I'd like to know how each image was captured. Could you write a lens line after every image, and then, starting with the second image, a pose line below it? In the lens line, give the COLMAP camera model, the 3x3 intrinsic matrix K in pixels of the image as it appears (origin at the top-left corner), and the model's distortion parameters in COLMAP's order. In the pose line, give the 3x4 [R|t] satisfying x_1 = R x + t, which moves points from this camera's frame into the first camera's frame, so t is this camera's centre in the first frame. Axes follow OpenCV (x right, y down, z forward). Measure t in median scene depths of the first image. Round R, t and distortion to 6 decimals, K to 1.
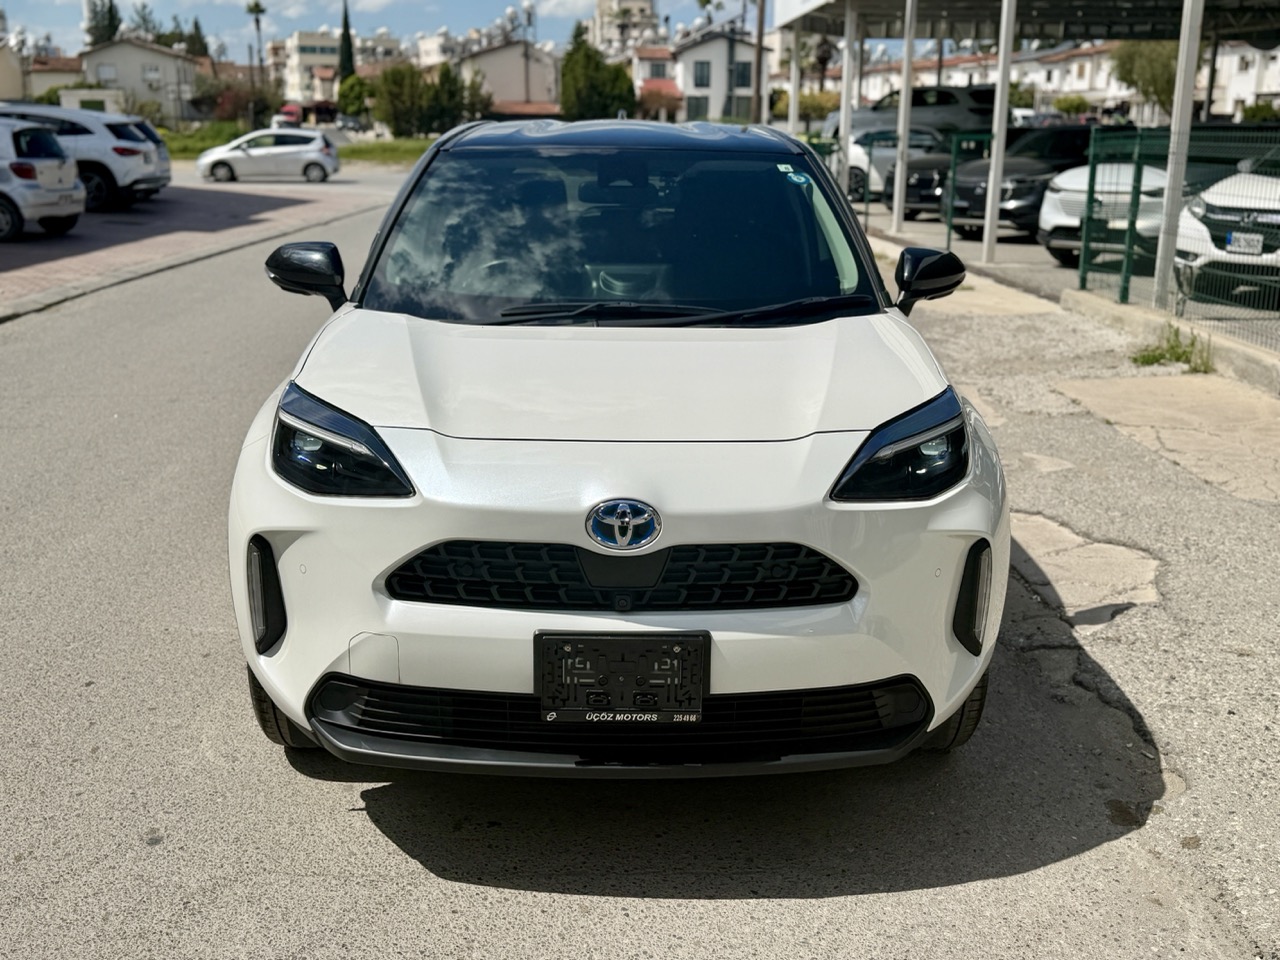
lens RADIAL K [[1345.7, 0, 640.0], [0, 1345.7, 480.0], [0, 0, 1]] dist [0.140359, -0.257757]
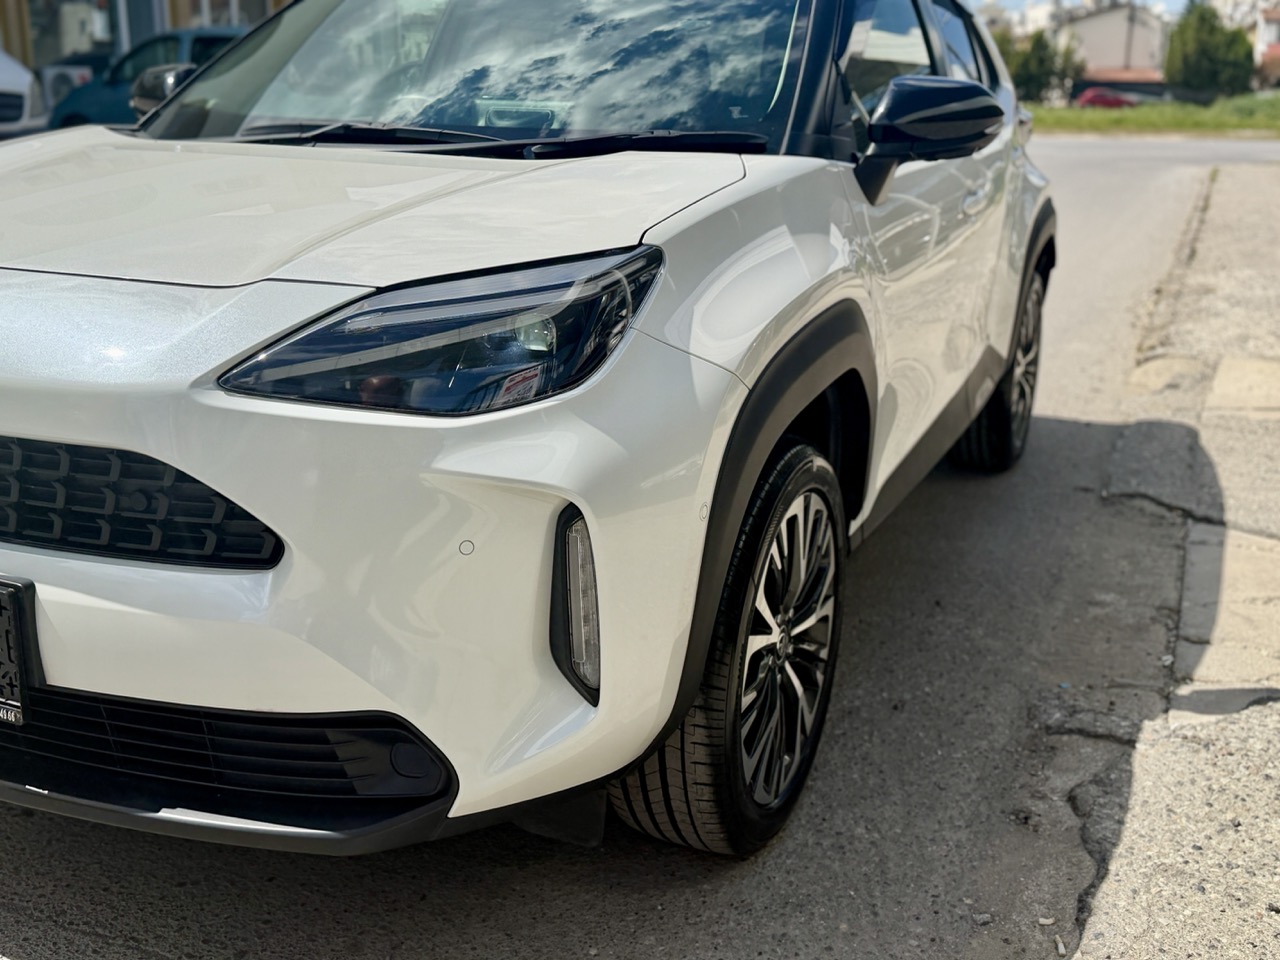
lens RADIAL K [[1345.7, 0, 640.0], [0, 1345.7, 480.0], [0, 0, 1]] dist [0.140359, -0.257757]
pose [[0.912079, 0.122864, -0.391172, 0.439969], [-0.116241, 0.992388, 0.040666, 0.007662], [0.393191, 0.008380, 0.919419, 0.440401]]
